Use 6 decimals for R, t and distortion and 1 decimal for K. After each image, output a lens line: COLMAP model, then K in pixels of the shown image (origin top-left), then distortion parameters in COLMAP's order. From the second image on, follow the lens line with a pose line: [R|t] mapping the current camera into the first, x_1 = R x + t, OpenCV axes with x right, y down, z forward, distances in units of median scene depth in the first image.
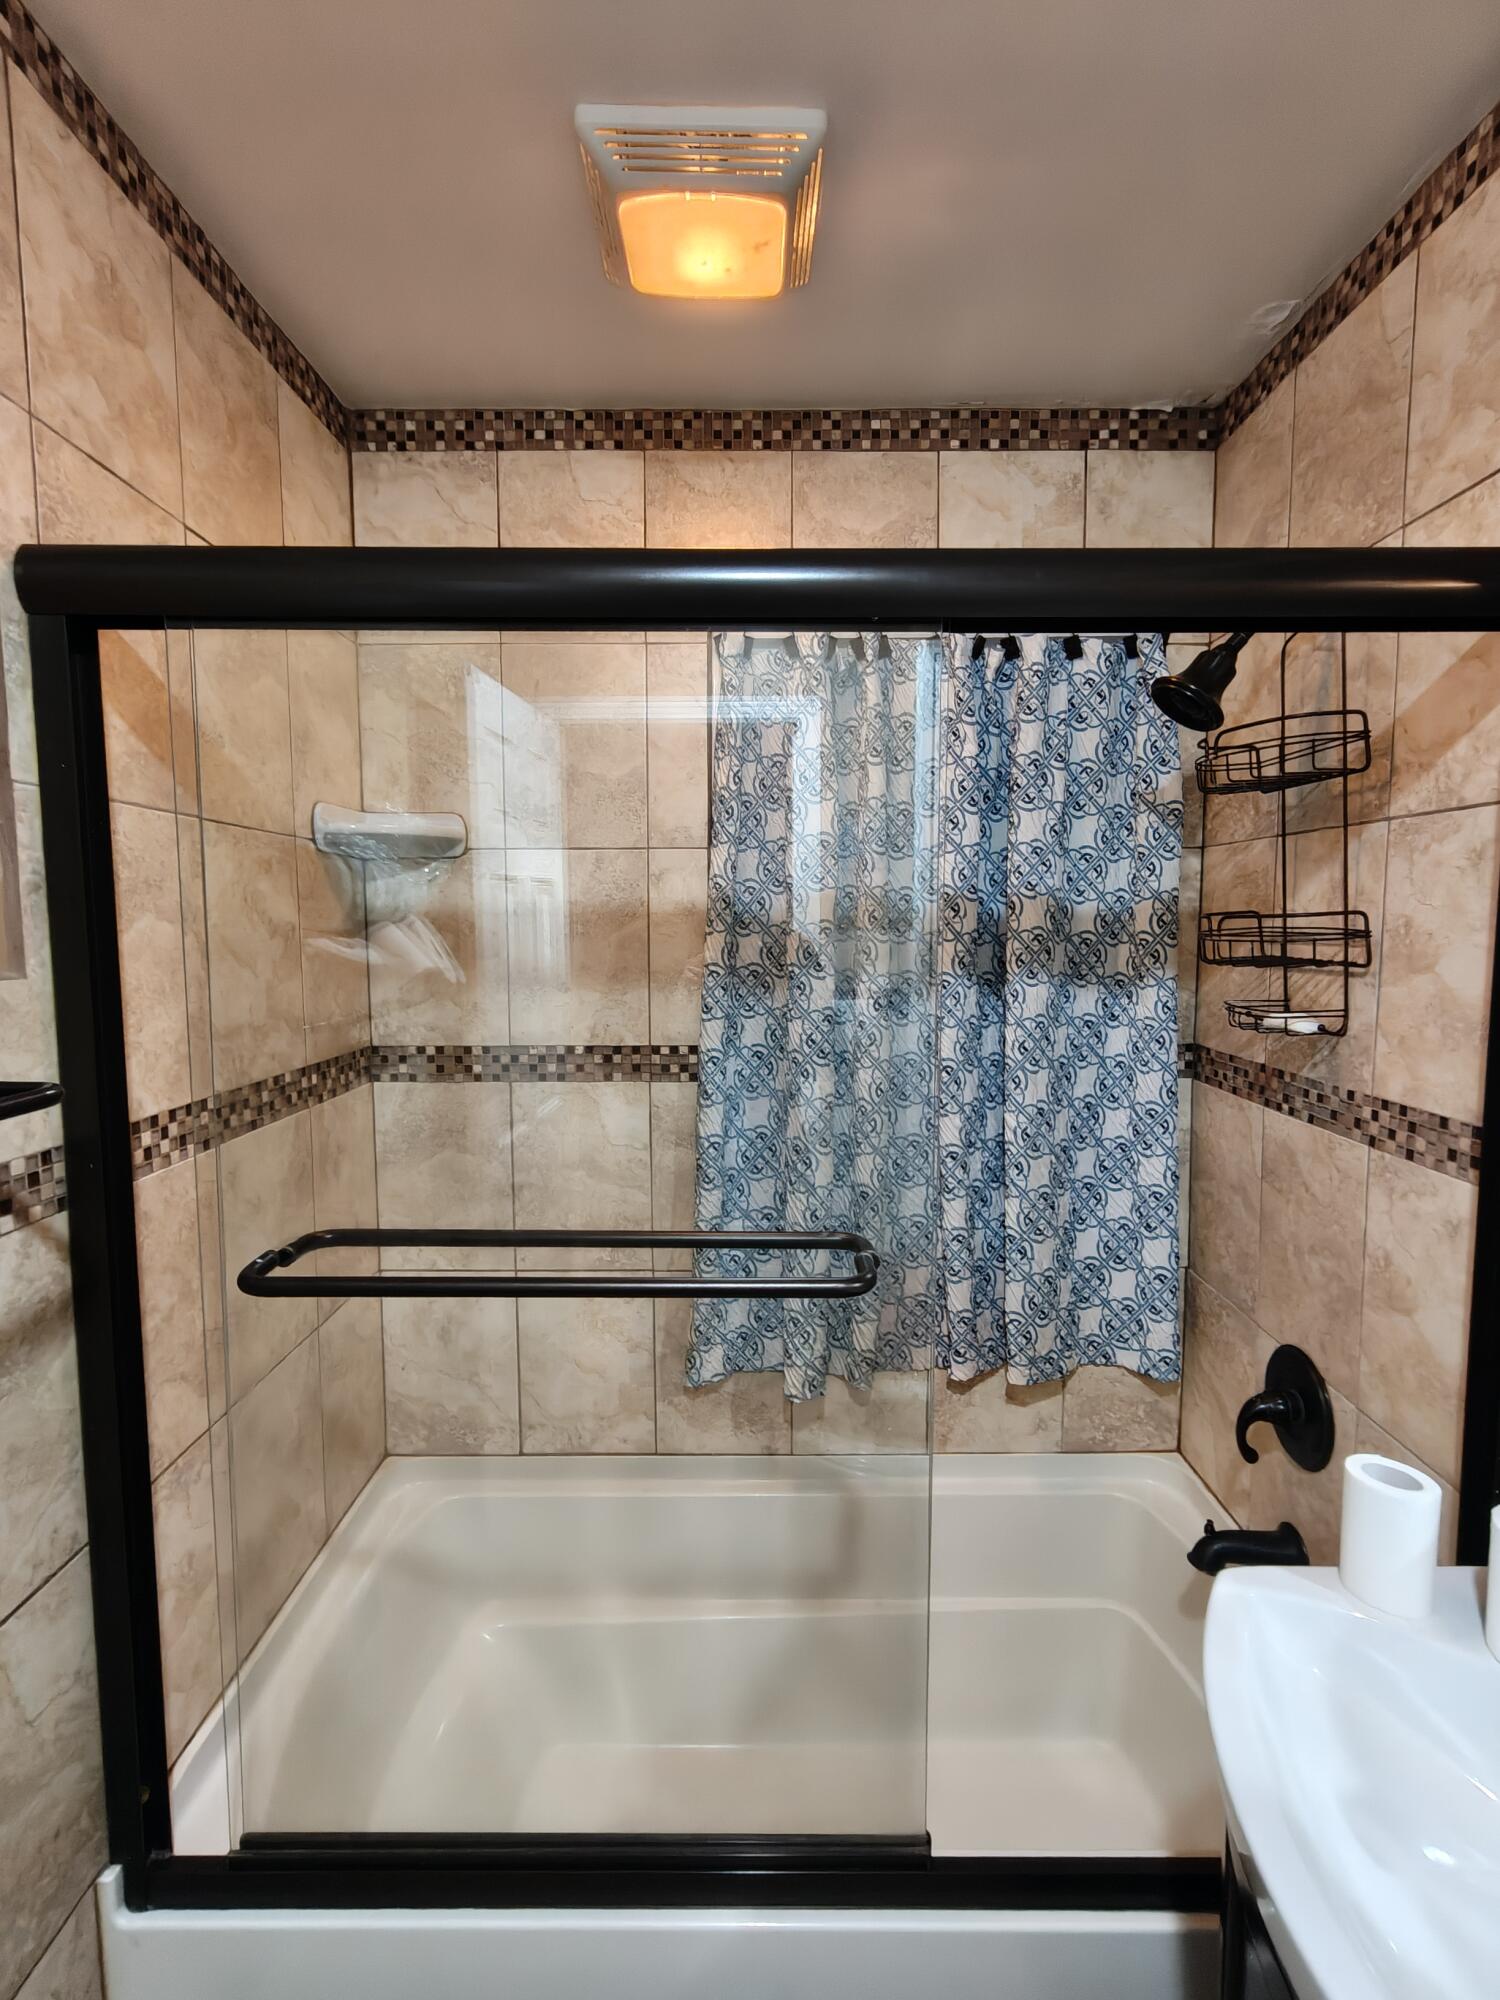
lens RADIAL K [[944.2, 0, 748.4], [0, 944.2, 998.0], [0, 0, 1]] dist [-0.000163, 0.000647]
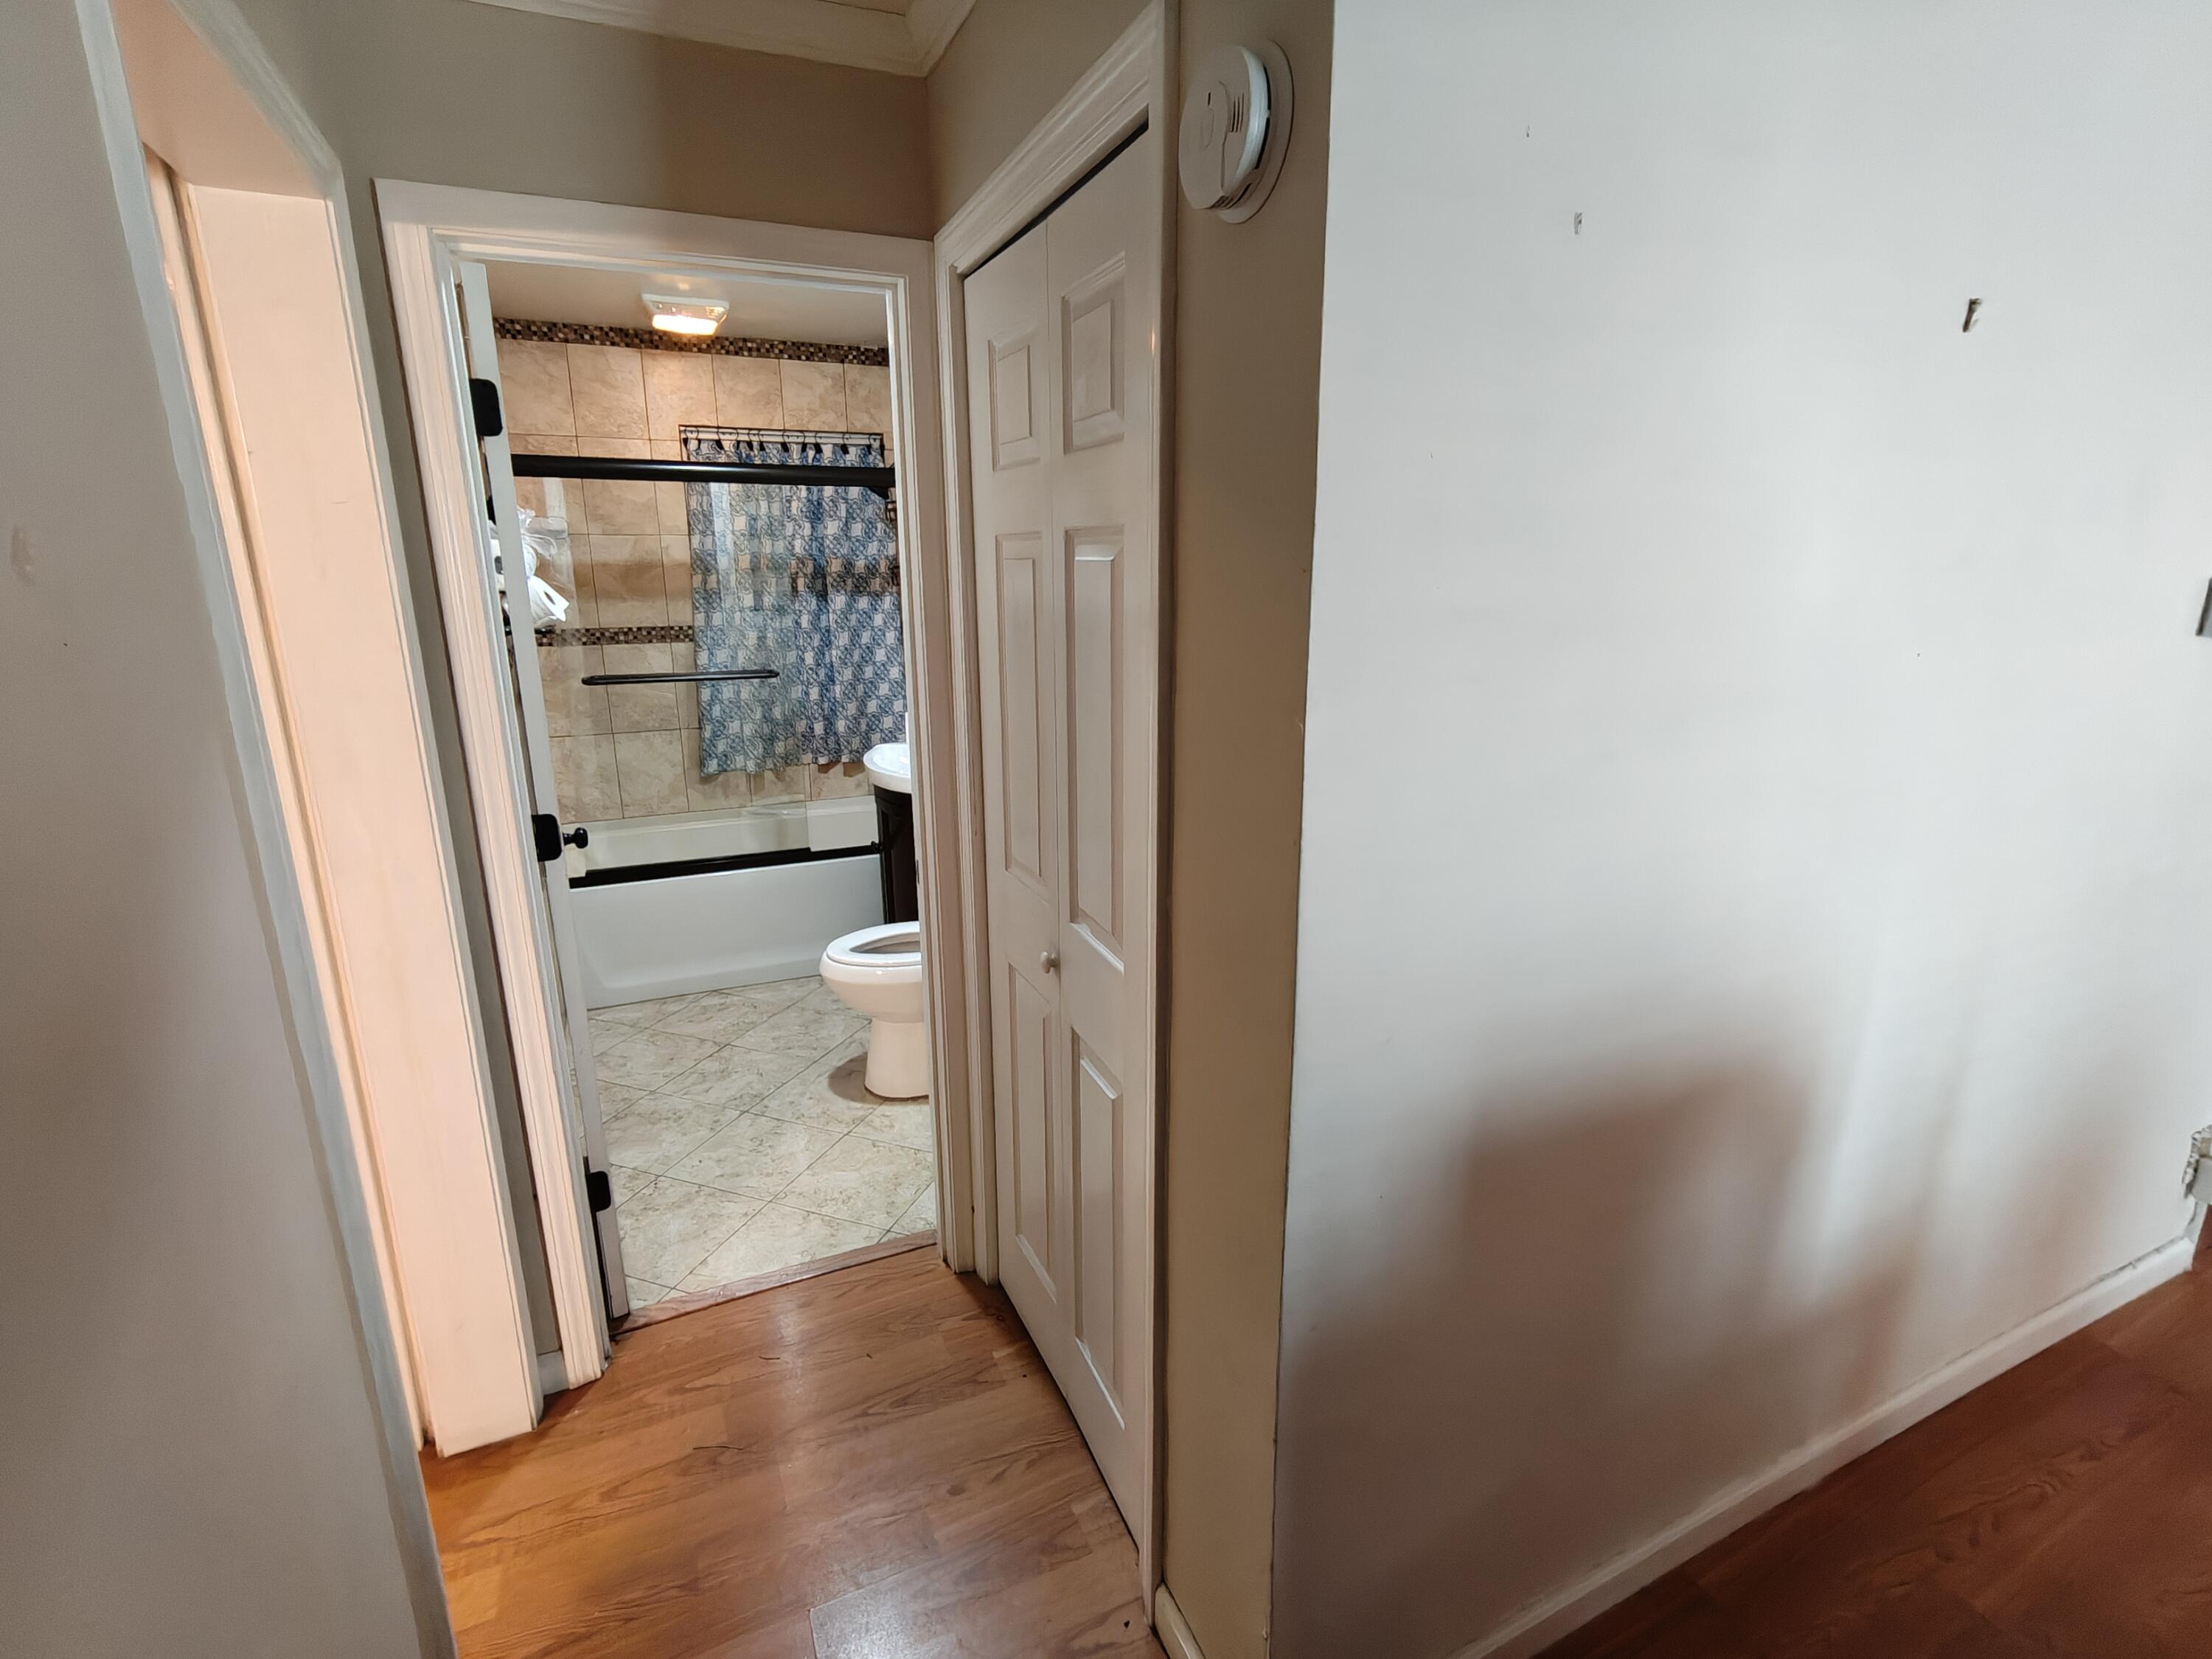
lens RADIAL K [[1044.3, 0, 1100.3], [0, 1044.3, 832.2], [0, 0, 1]] dist [-0.000163, 0.000647]
pose [[0.908588, -0.105457, 0.404161, -0.234455], [0.030938, 0.981936, 0.186665, 0.102708], [-0.416546, -0.157097, 0.895438, -1.766671]]
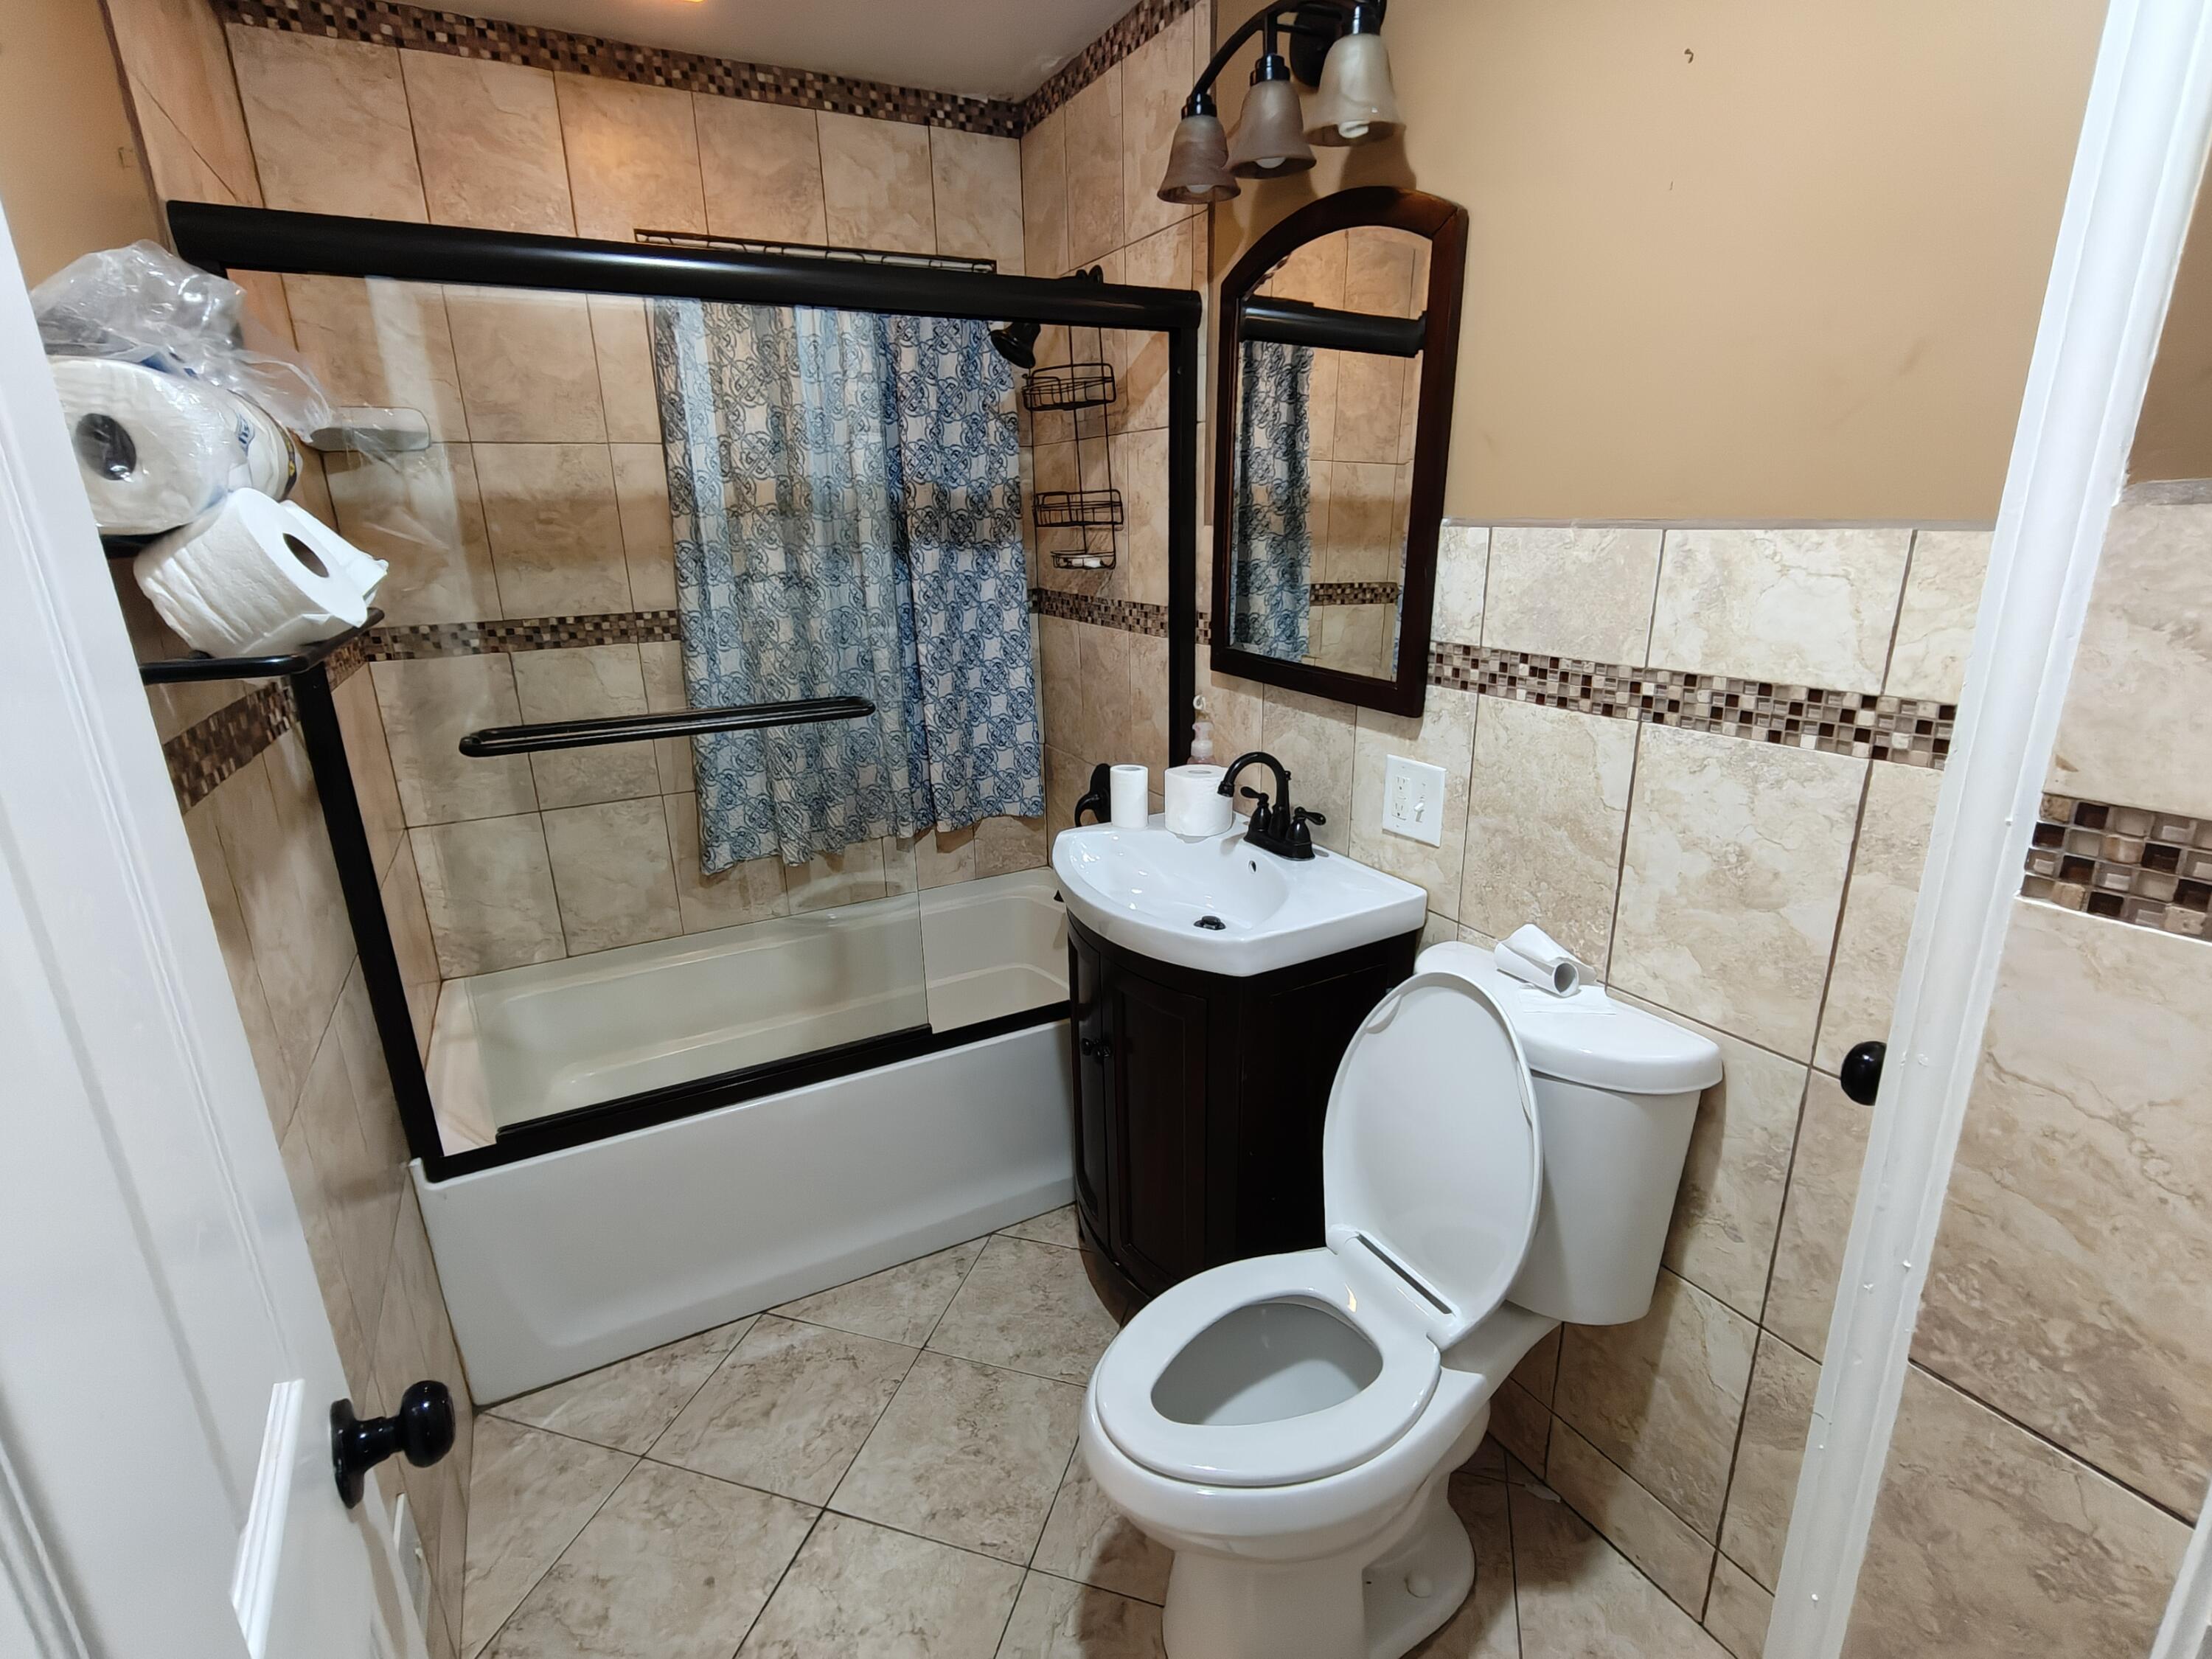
lens RADIAL K [[1044.3, 0, 1100.4], [0, 1044.3, 828.4], [0, 0, 1]] dist [-0.000163, 0.000647]
pose [[0.883784, -0.153927, 0.441852, -0.218250], [0.059387, 0.973603, 0.220386, 0.062265], [-0.464112, -0.168533, 0.869596, -0.525360]]
